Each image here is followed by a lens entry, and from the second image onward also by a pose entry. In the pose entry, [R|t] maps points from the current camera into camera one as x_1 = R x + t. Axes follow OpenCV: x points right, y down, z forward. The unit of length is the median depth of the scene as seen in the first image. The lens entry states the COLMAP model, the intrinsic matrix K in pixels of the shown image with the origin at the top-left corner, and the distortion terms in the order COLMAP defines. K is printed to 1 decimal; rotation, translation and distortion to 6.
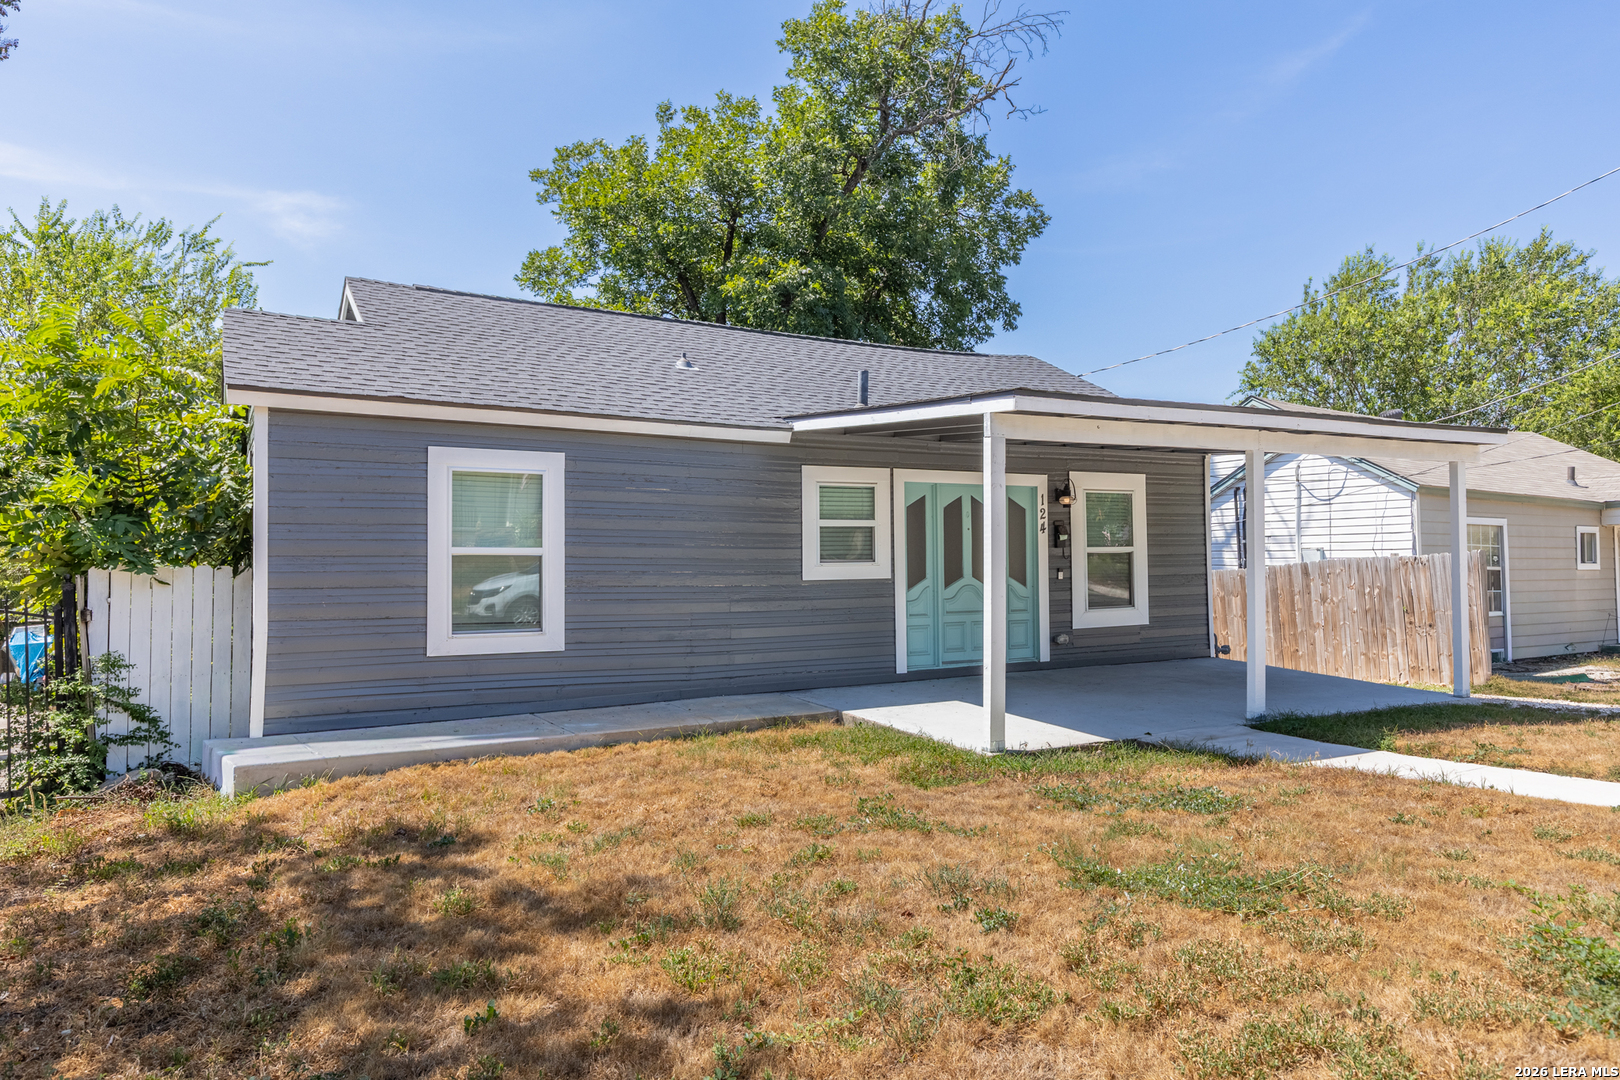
lens RADIAL K [[1070.5, 0, 810.8], [0, 1070.5, 535.7], [0, 0, 1]] dist [0.001344, 0.000071]
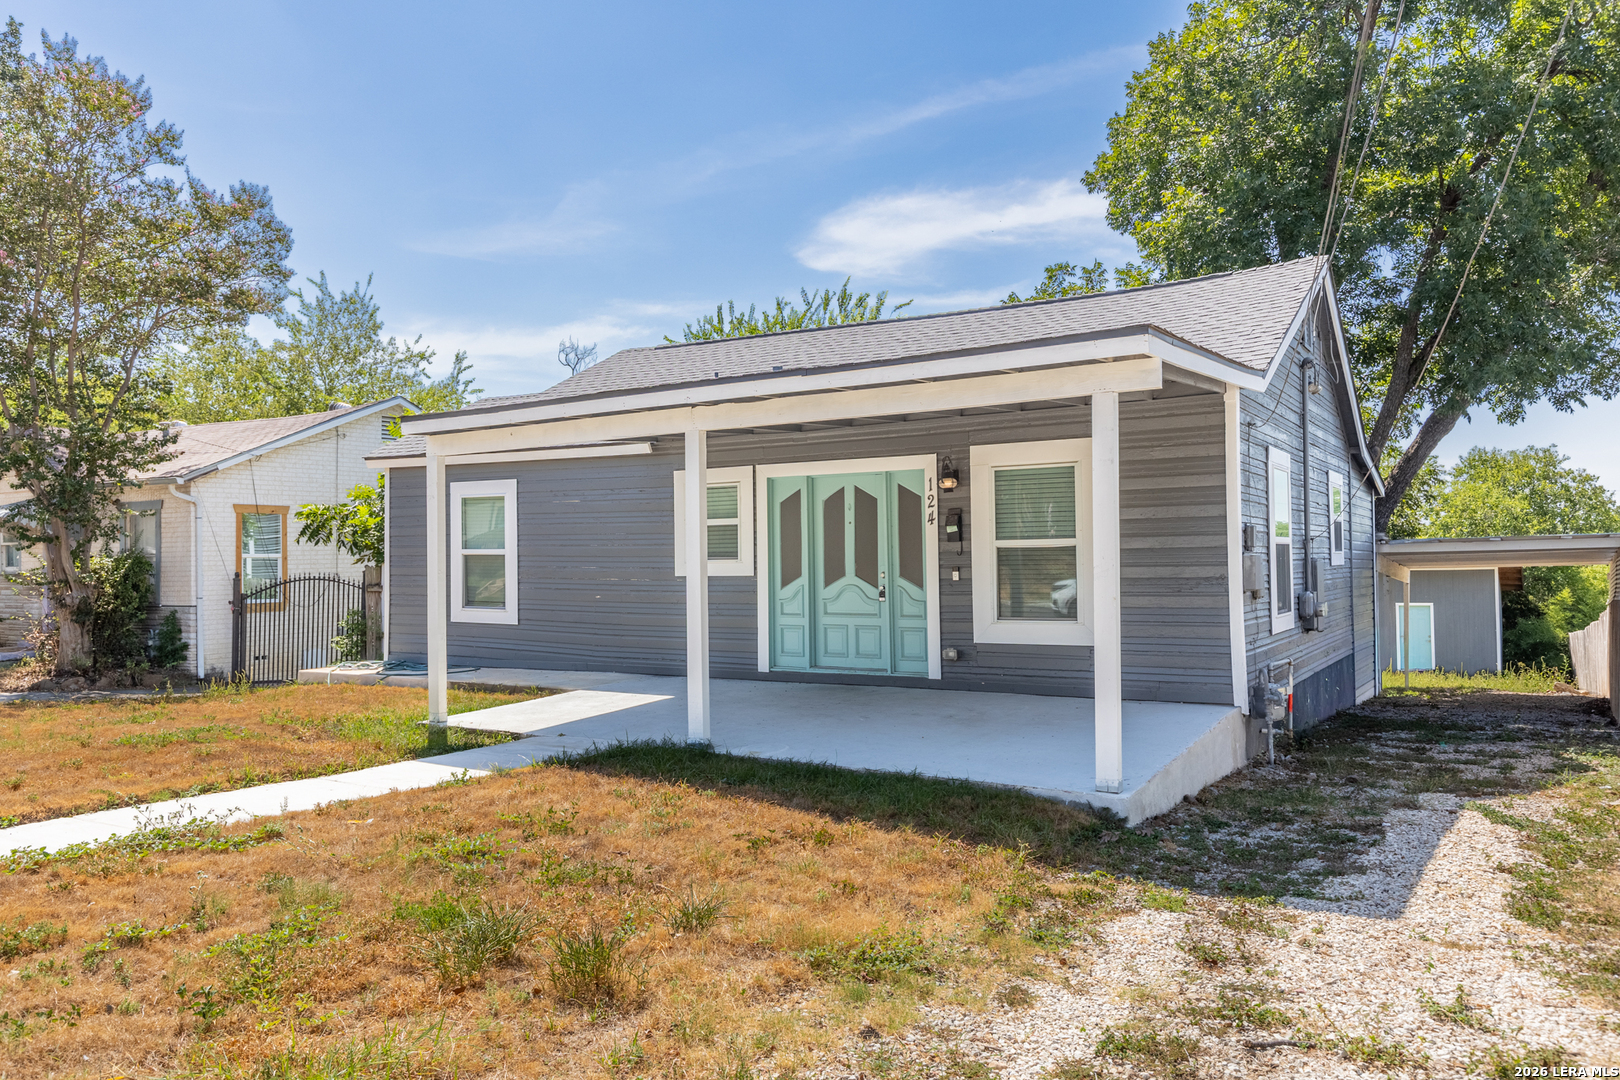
lens RADIAL K [[1145.0, 0, 807.7], [0, 1145.0, 540.3], [0, 0, 1]] dist [0.035728, 0.000093]
pose [[0.479214, -0.010246, -0.877638, 1.011493], [0.025482, 0.999673, 0.002243, 0.005653], [0.877328, -0.023438, 0.479318, 0.521176]]
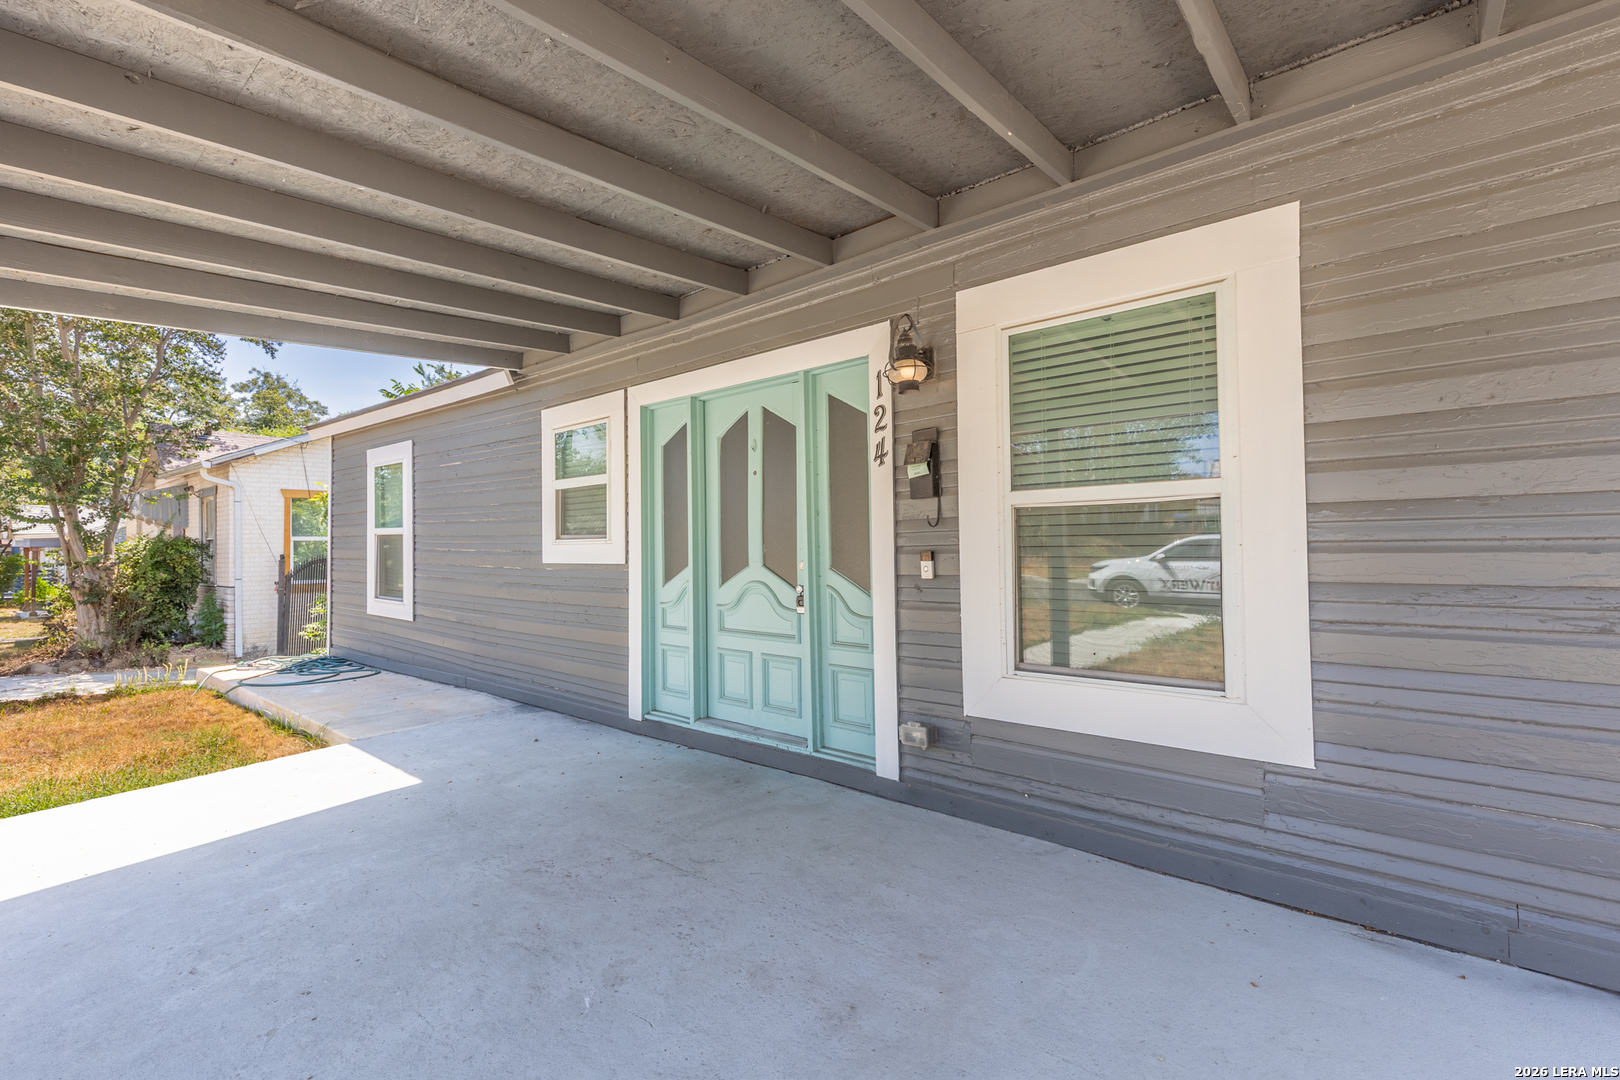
lens RADIAL K [[729.0, 0, 813.4], [0, 729.0, 541.0], [0, 0, 1]] dist [0.008254, -0.002860]
pose [[0.348054, -0.001937, -0.937472, 0.501482], [0.026257, 0.999626, 0.007683, 0.025301], [0.937107, -0.027289, 0.347975, 0.933033]]
